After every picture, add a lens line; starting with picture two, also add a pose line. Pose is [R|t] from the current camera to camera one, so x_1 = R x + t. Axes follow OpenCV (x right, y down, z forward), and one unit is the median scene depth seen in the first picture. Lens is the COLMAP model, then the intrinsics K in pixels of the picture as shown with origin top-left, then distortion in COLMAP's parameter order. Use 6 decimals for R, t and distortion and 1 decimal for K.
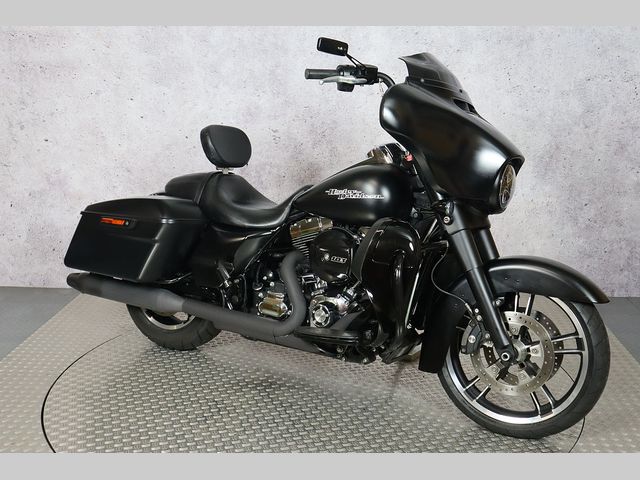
lens RADIAL K [[805.6, 0, 320.0], [0, 805.6, 240.0], [0, 0, 1]] dist [0.028657, 0.252416]
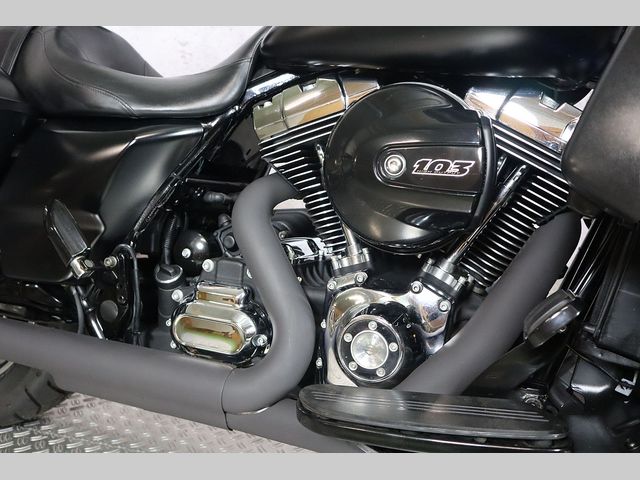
lens RADIAL K [[593.2, 0, 323.4], [0, 593.2, 239.0], [0, 0, 1]] dist [-0.023660, 0.112201]
pose [[0.980473, -0.031394, 0.194130, -0.059332], [0.035389, 0.999227, -0.017144, 0.048389], [-0.193441, 0.023679, 0.980826, 0.706938]]
